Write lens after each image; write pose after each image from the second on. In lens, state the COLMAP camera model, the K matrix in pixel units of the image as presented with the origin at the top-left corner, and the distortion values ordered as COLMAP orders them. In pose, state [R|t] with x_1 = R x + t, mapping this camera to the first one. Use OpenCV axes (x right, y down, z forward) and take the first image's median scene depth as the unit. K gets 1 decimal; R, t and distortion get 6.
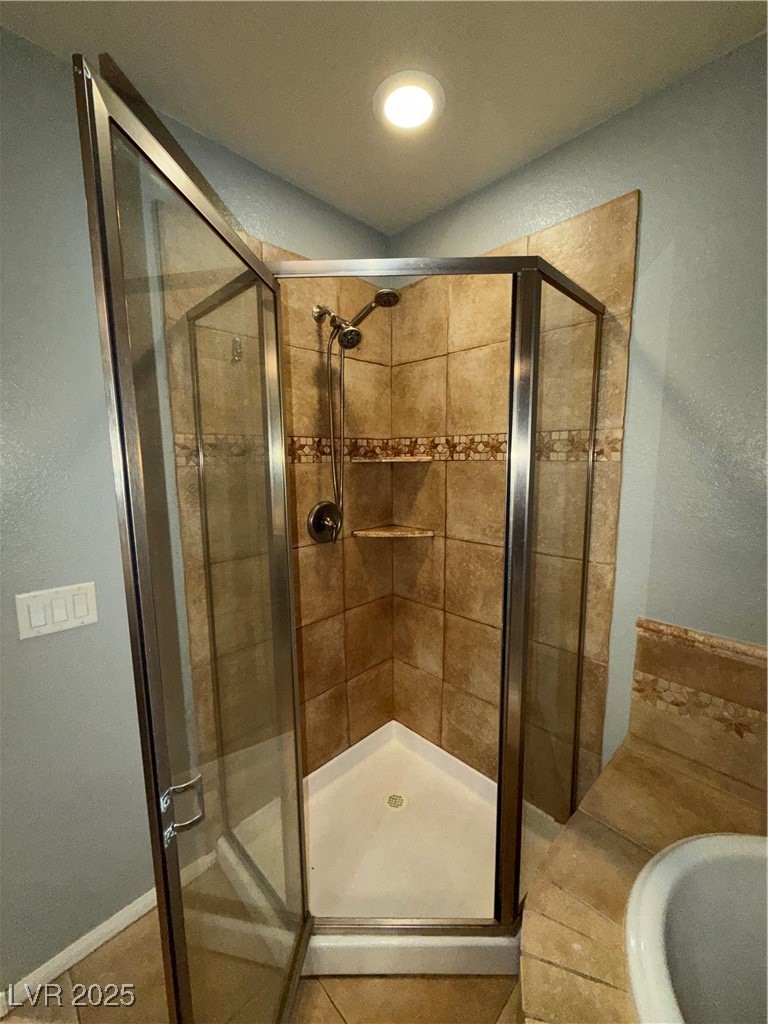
lens RADIAL K [[410.6, 0, 384.6], [0, 410.6, 510.7], [0, 0, 1]] dist [0.000999, 0.000228]
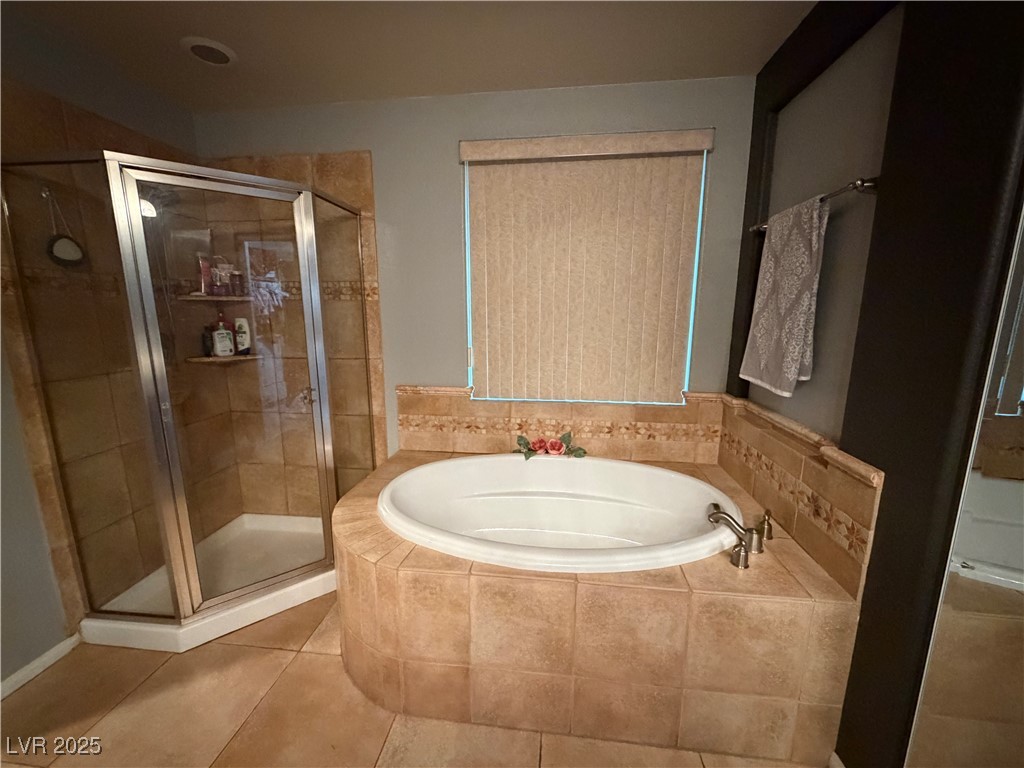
lens RADIAL K [[410.6, 0, 511.5], [0, 410.6, 385.7], [0, 0, 1]] dist [0.000999, 0.000228]
pose [[0.780607, -0.103593, 0.616377, -0.110357], [0.076235, 0.994587, 0.070610, 0.156993], [-0.620355, -0.008129, 0.784279, -0.716152]]
